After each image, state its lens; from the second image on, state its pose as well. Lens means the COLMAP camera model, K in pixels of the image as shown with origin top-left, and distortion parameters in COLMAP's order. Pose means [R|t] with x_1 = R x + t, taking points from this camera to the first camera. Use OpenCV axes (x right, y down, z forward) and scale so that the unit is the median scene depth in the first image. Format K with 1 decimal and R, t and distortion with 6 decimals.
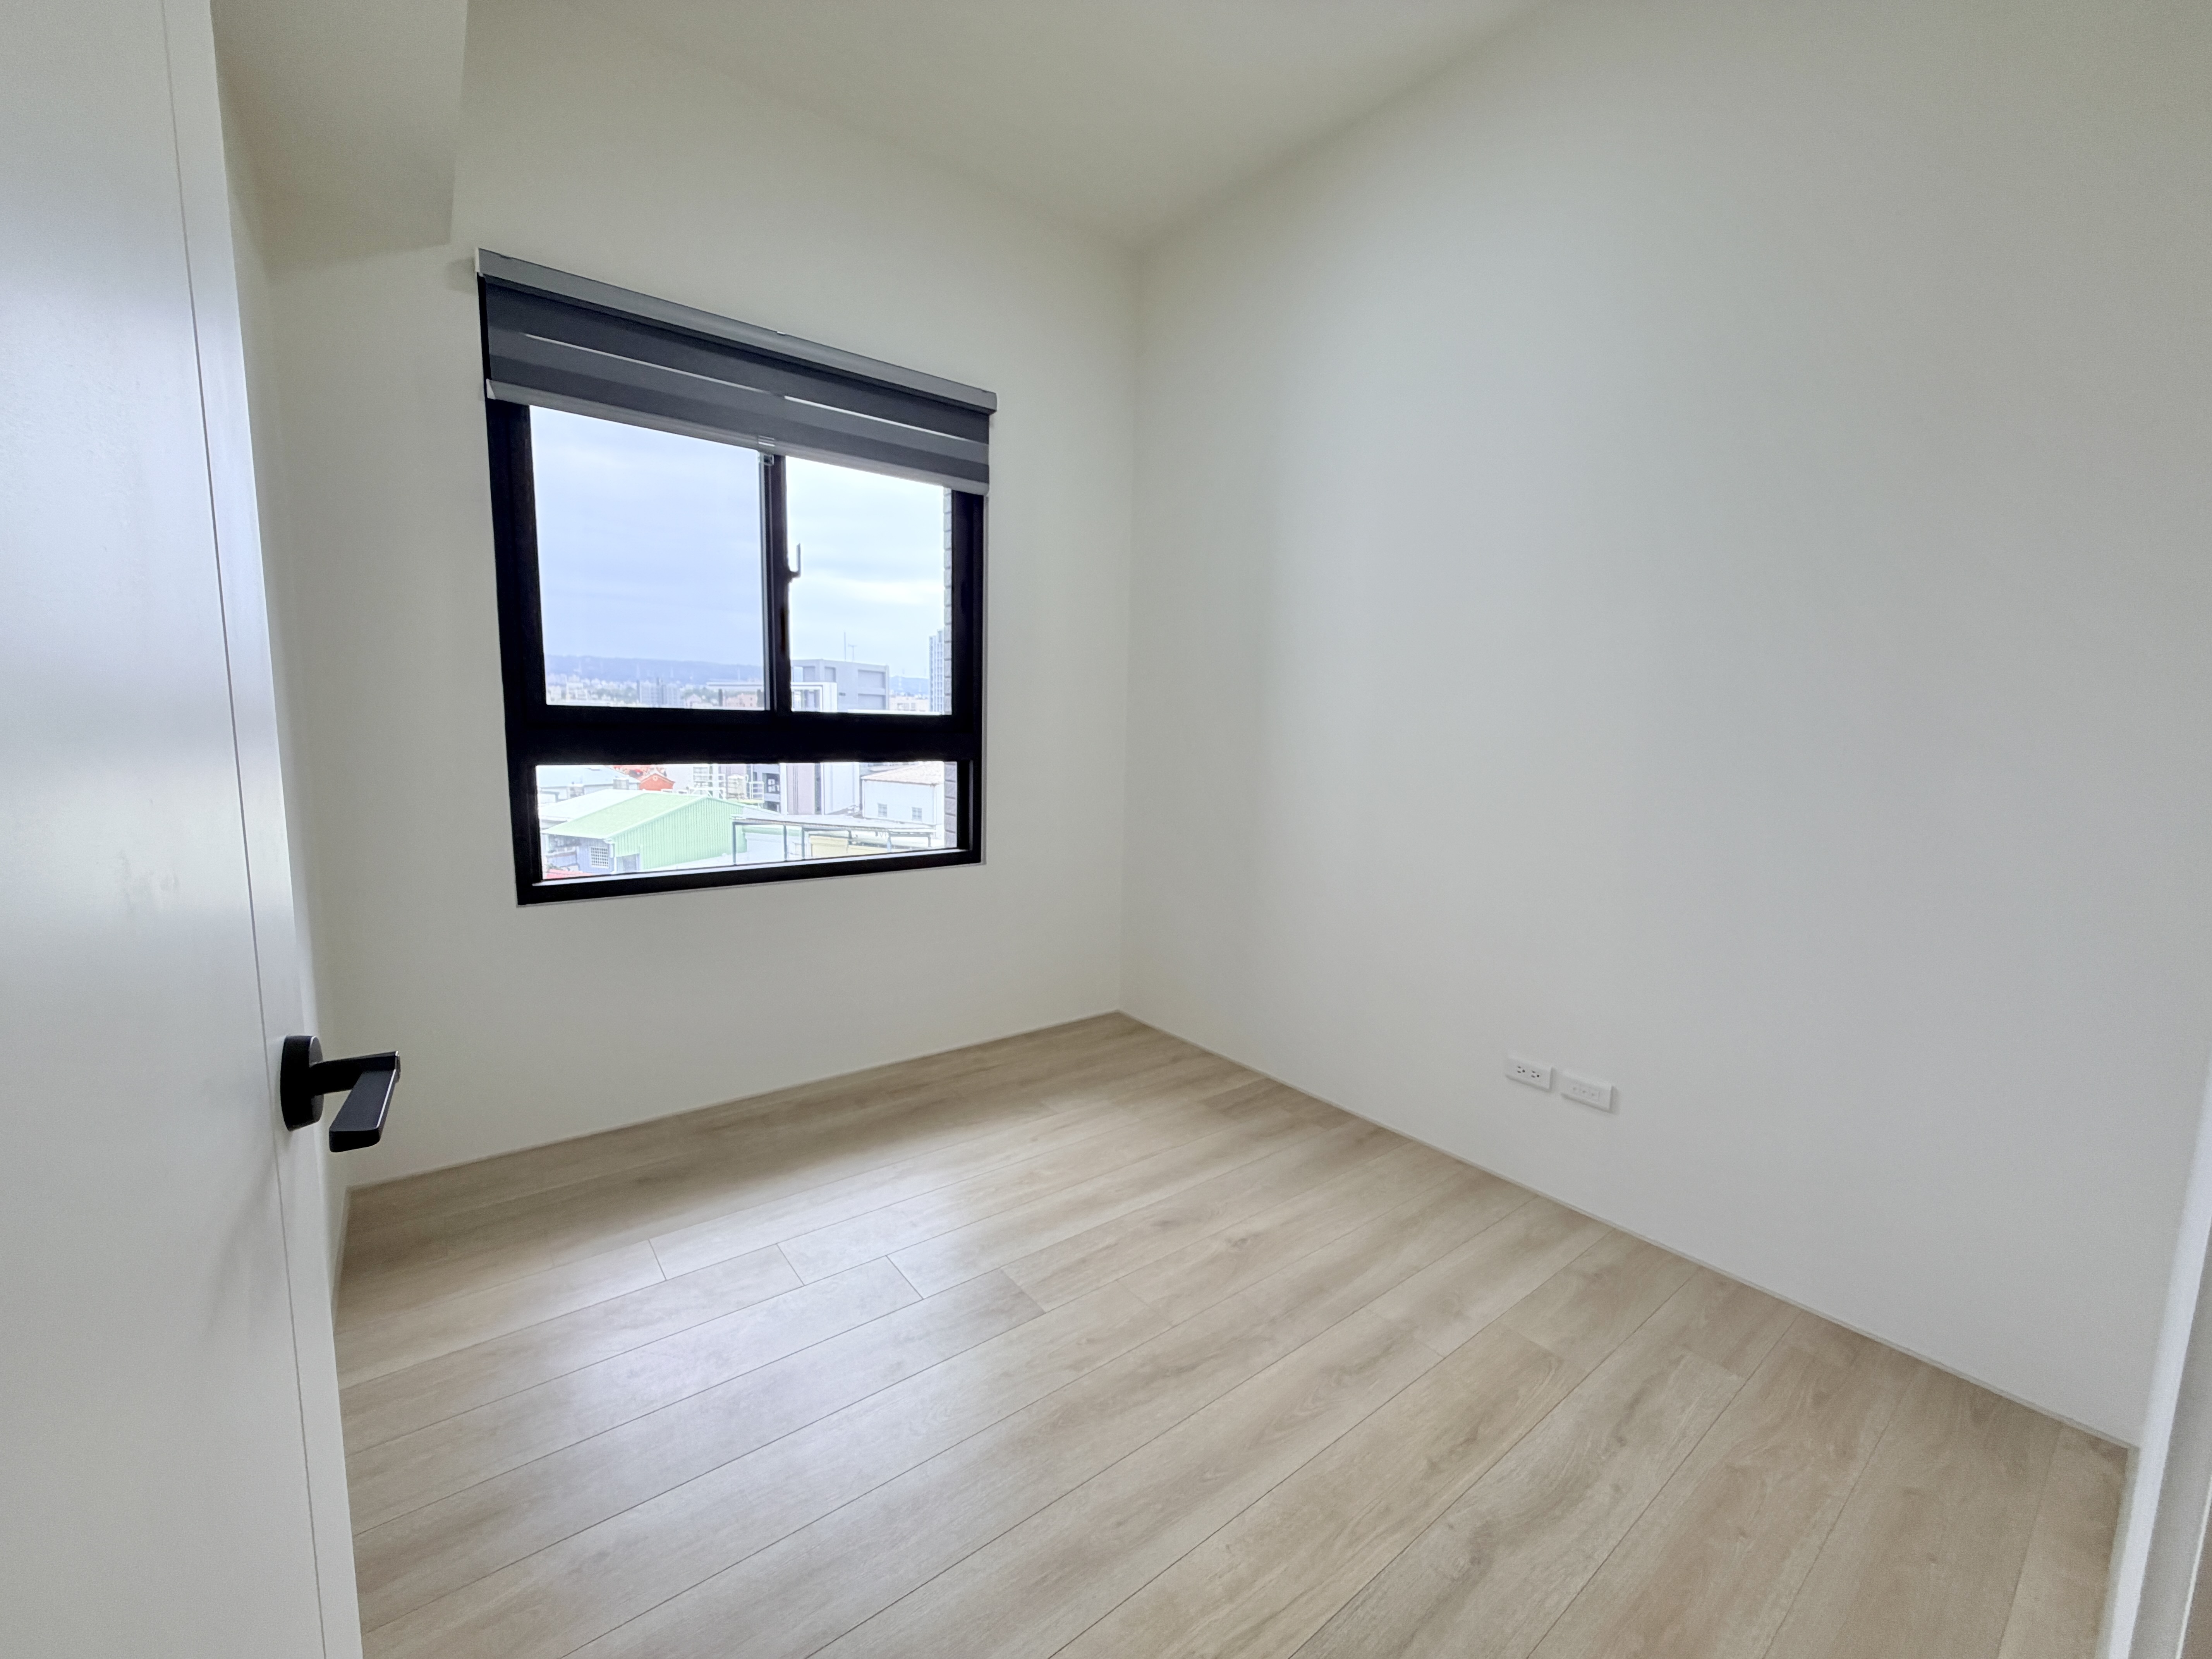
lens RADIAL K [[885.6, 0, 1101.7], [0, 885.6, 826.6], [0, 0, 1]] dist [0.000704, 0.000850]
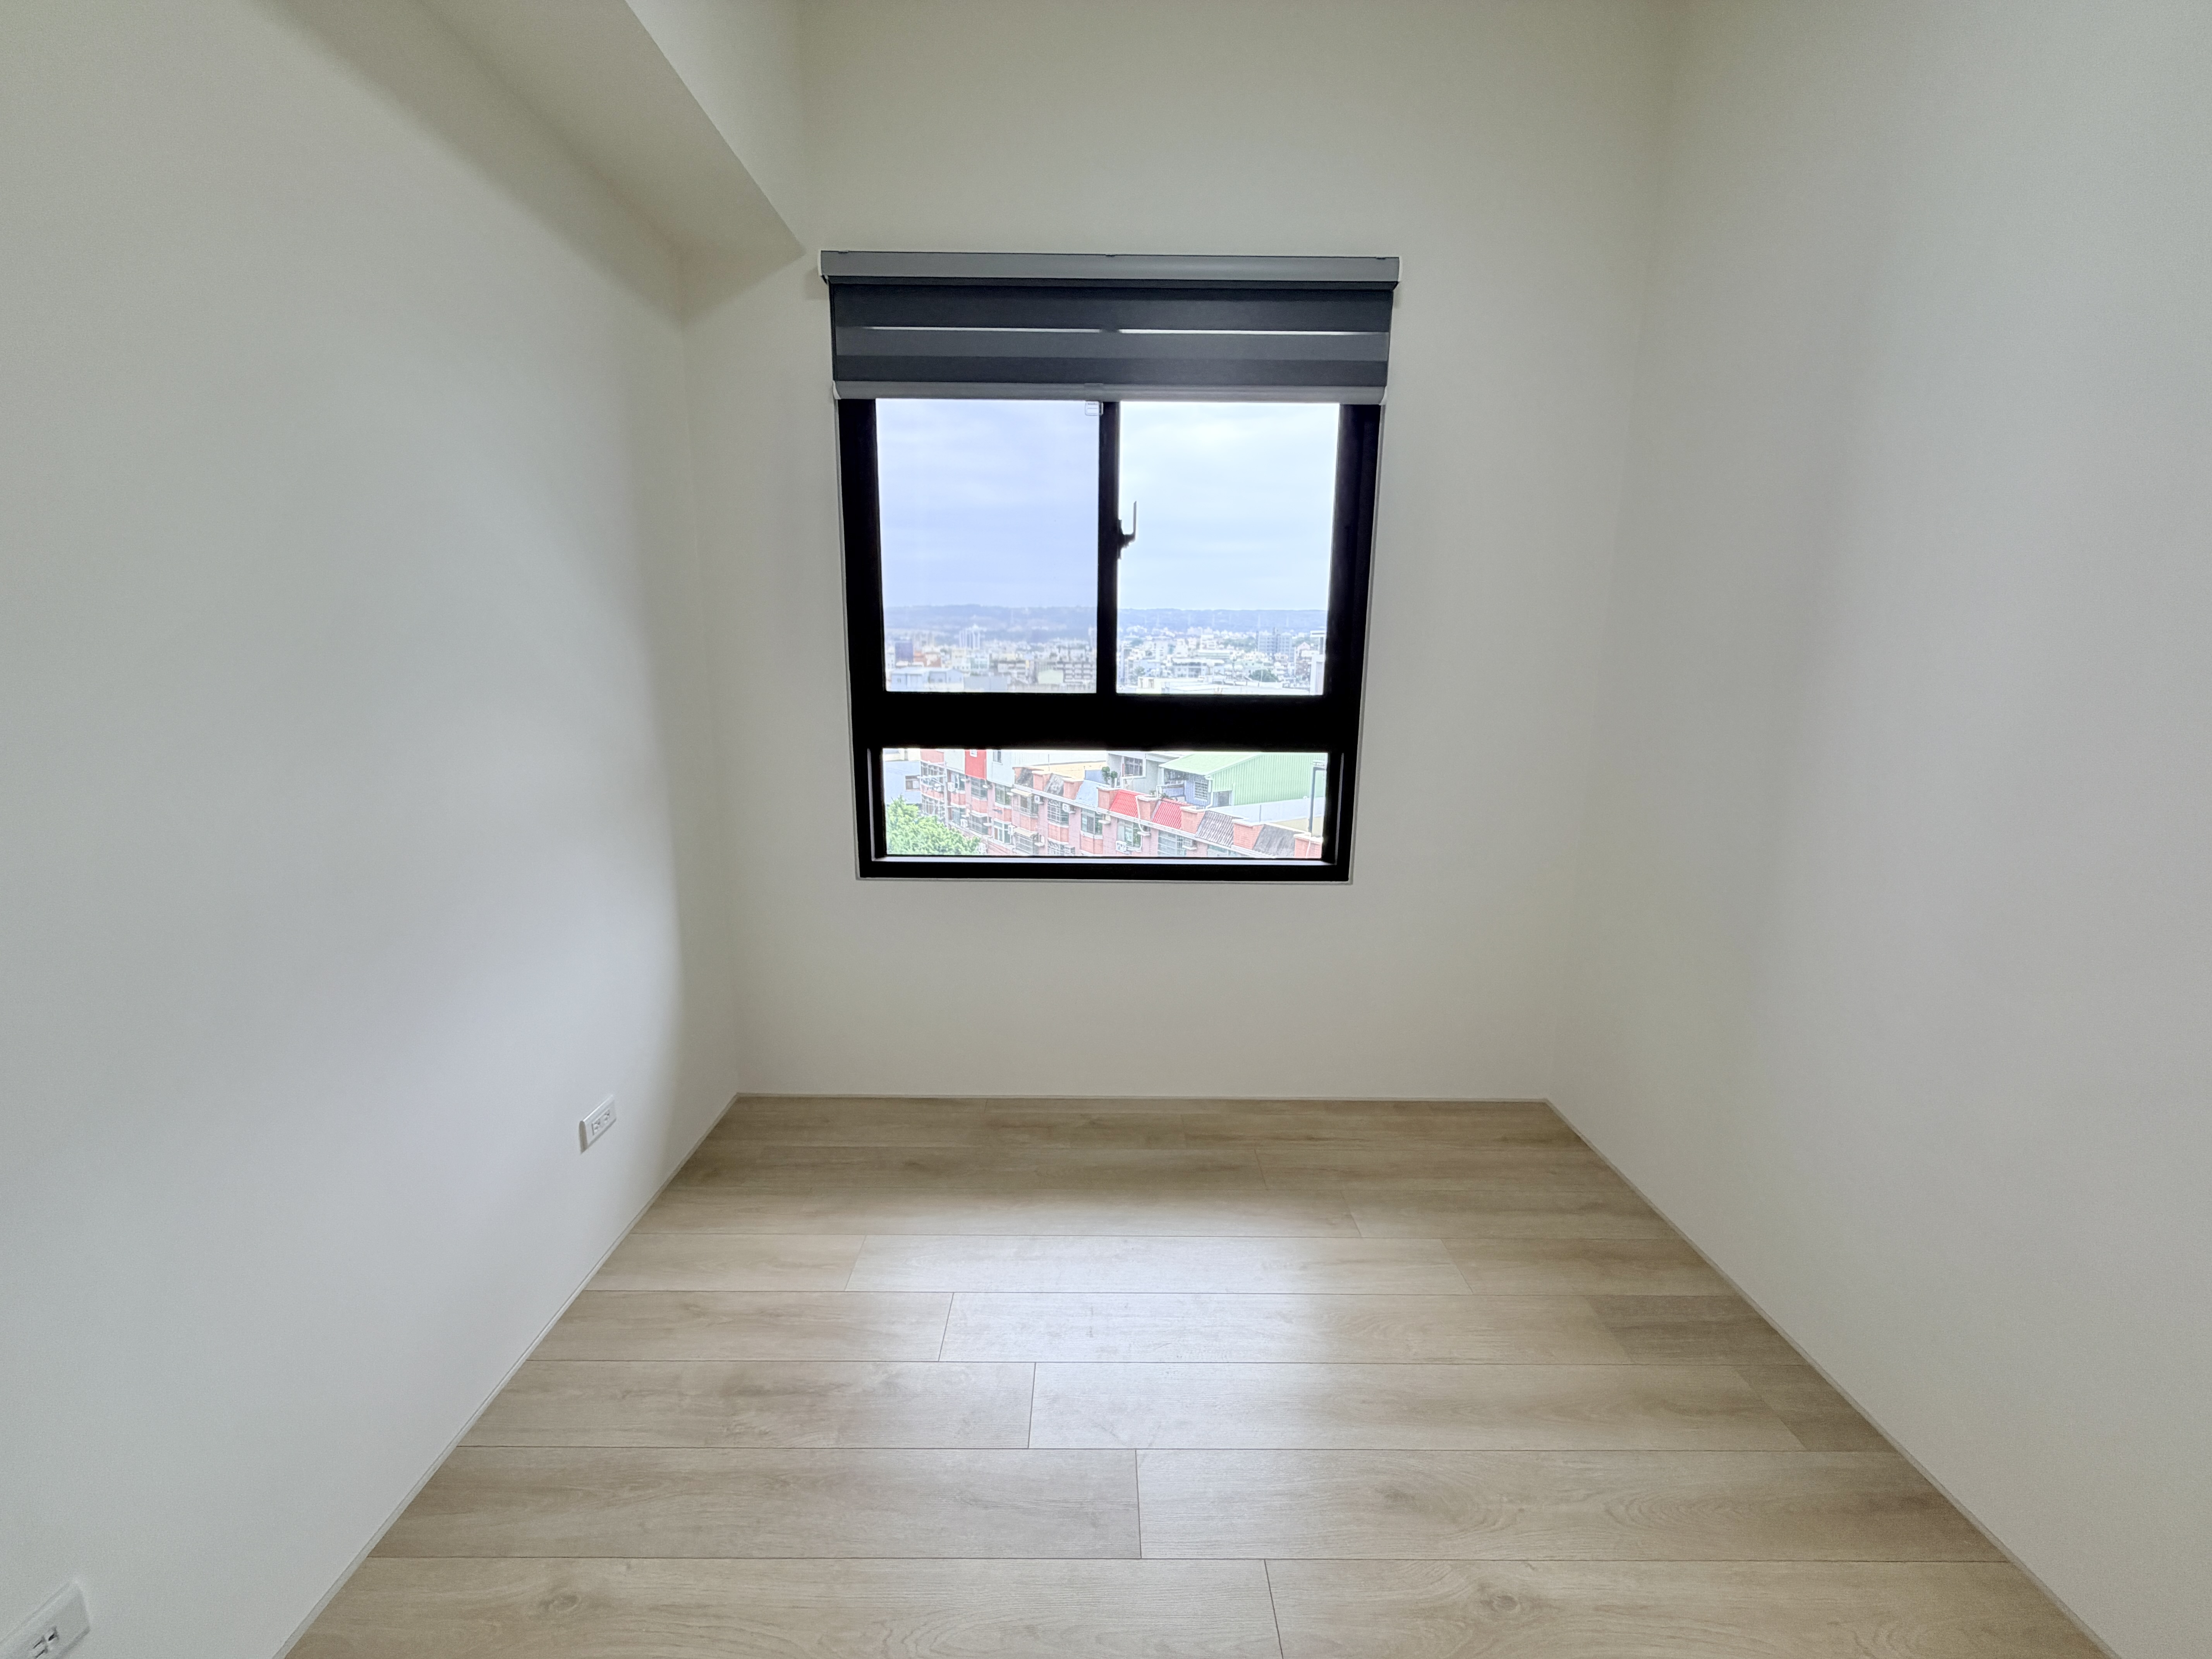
lens RADIAL K [[885.6, 0, 1099.5], [0, 885.6, 829.1], [0, 0, 1]] dist [0.000704, 0.000850]
pose [[0.794455, 0.102177, -0.598666, 0.225015], [-0.064153, 0.994350, 0.084577, -0.084088], [0.603926, -0.028786, 0.796521, 0.329047]]
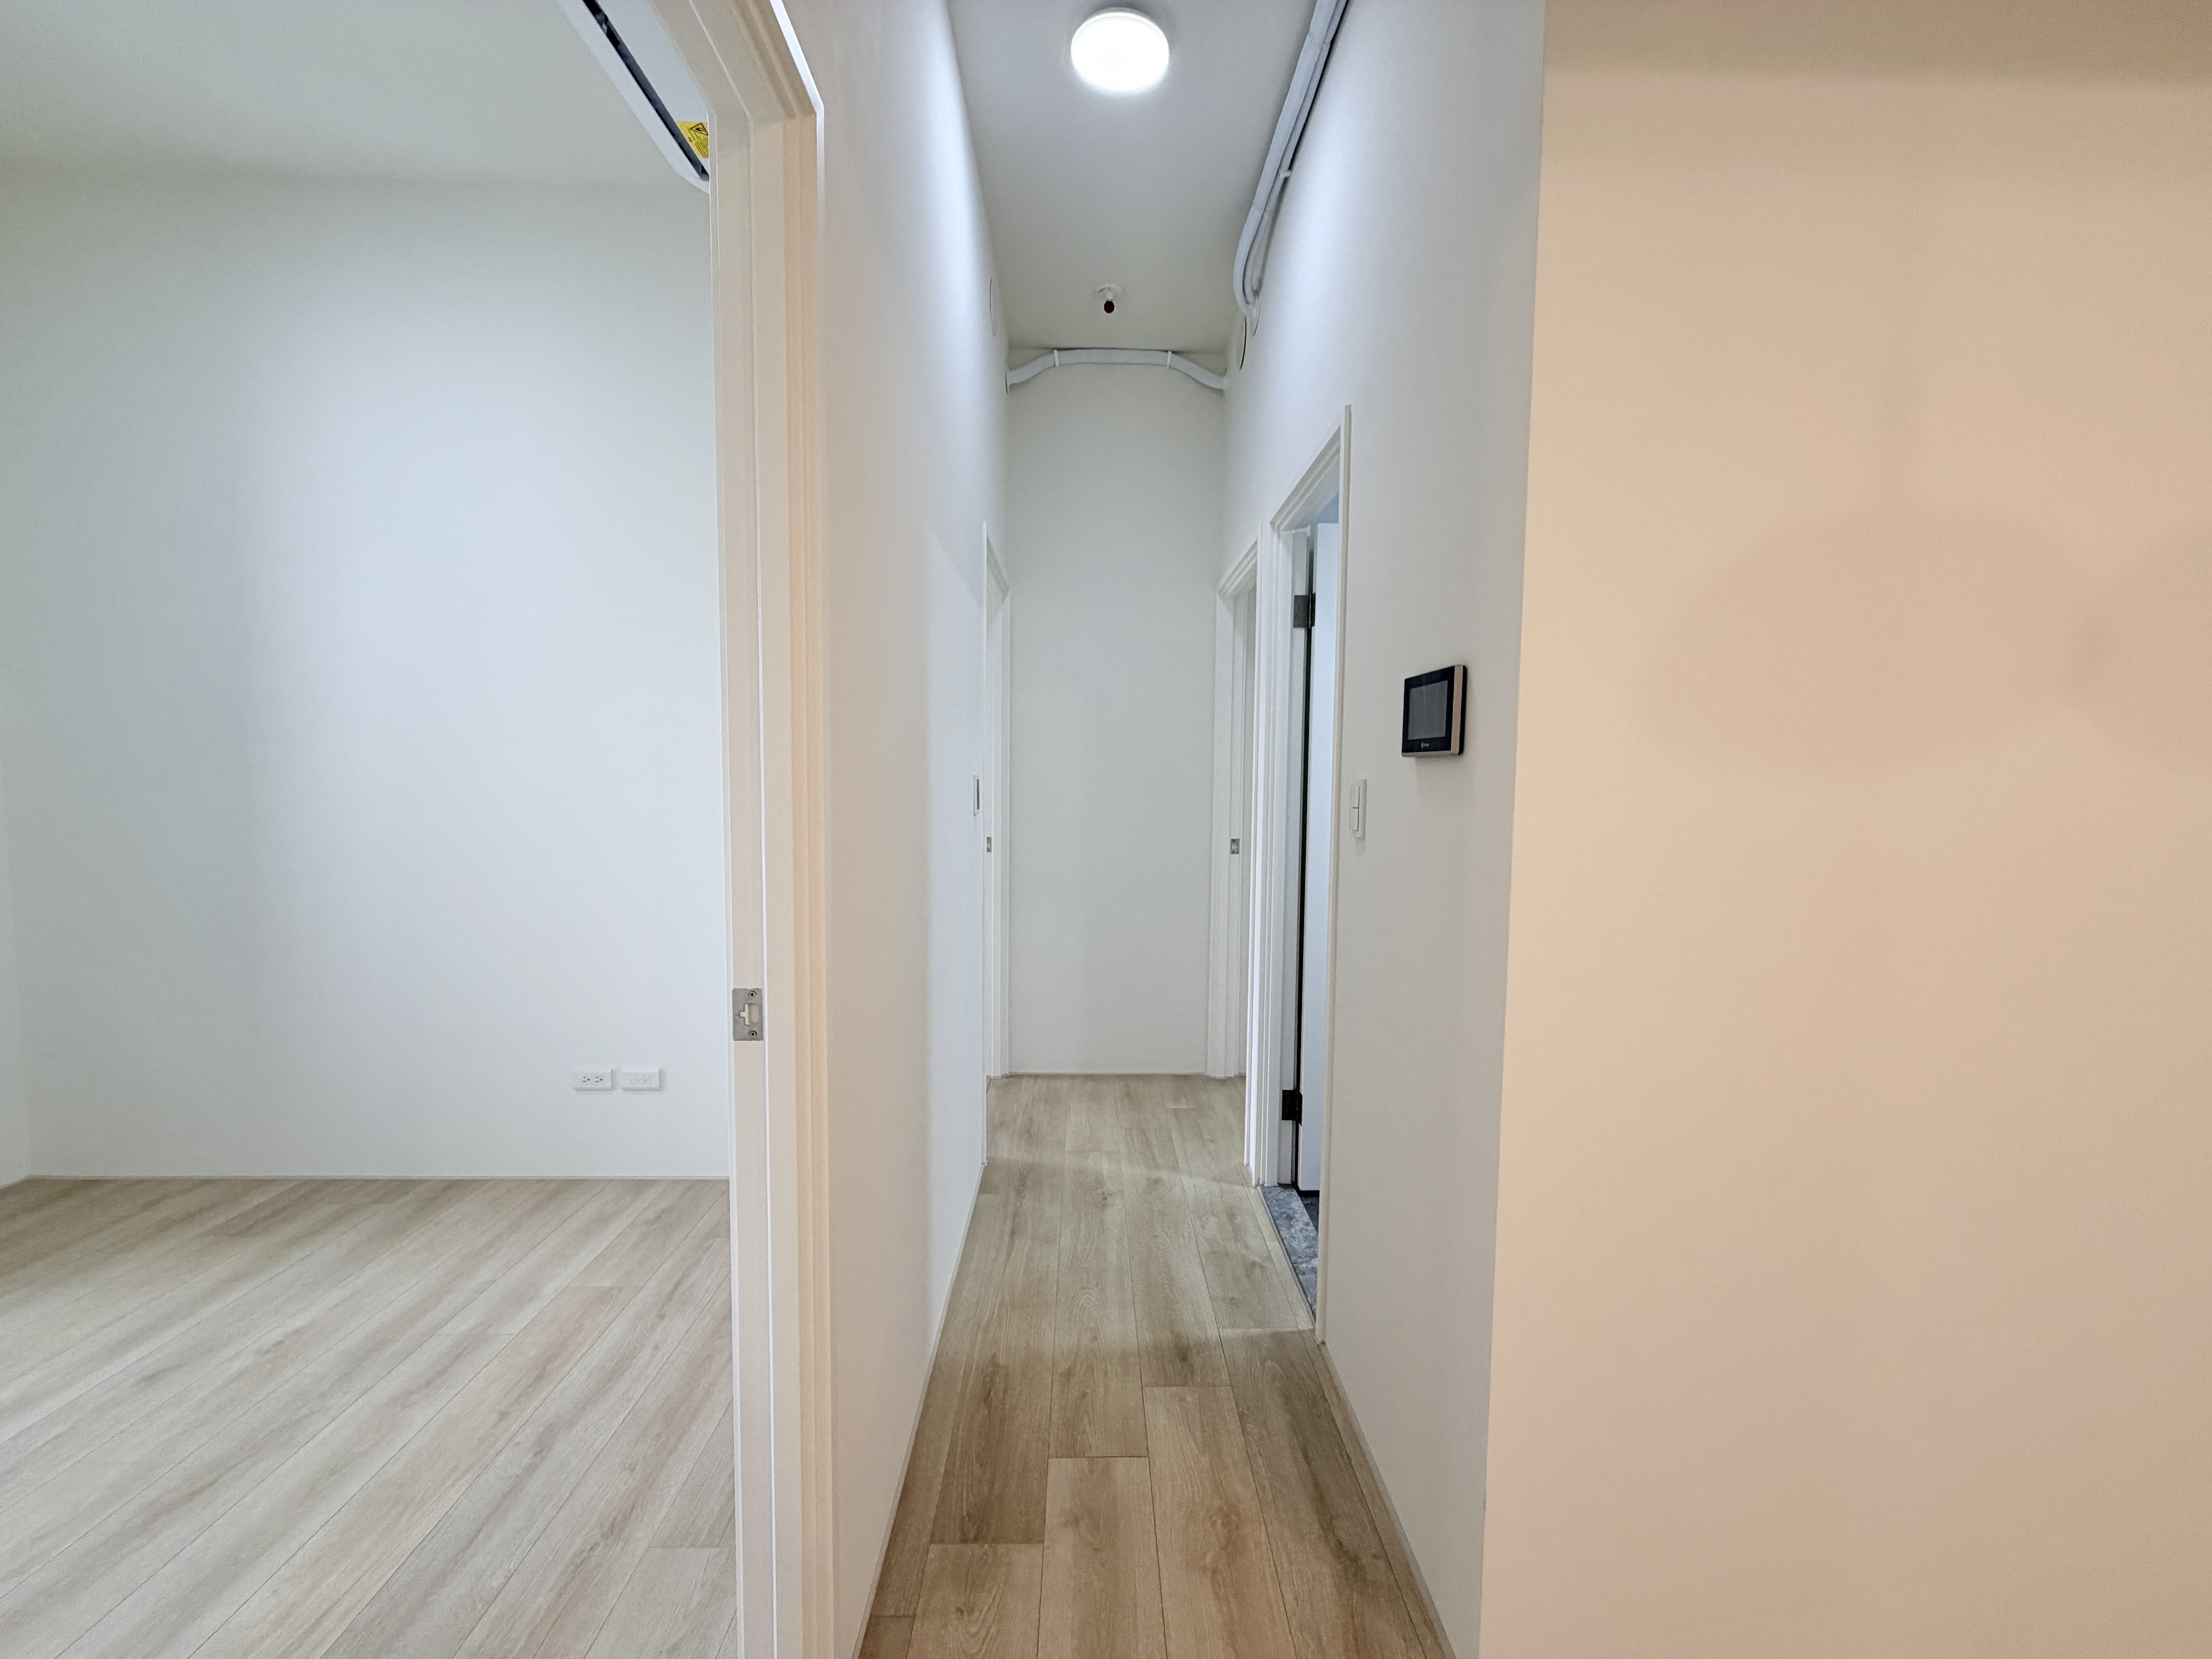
lens RADIAL K [[885.6, 0, 1102.7], [0, 885.6, 827.8], [0, 0, 1]] dist [0.000704, 0.000850]
pose [[0.599259, -0.066727, 0.797769, -0.026720], [0.098348, 0.995108, 0.009357, 0.002256], [-0.794491, 0.072851, 0.602890, -0.268246]]
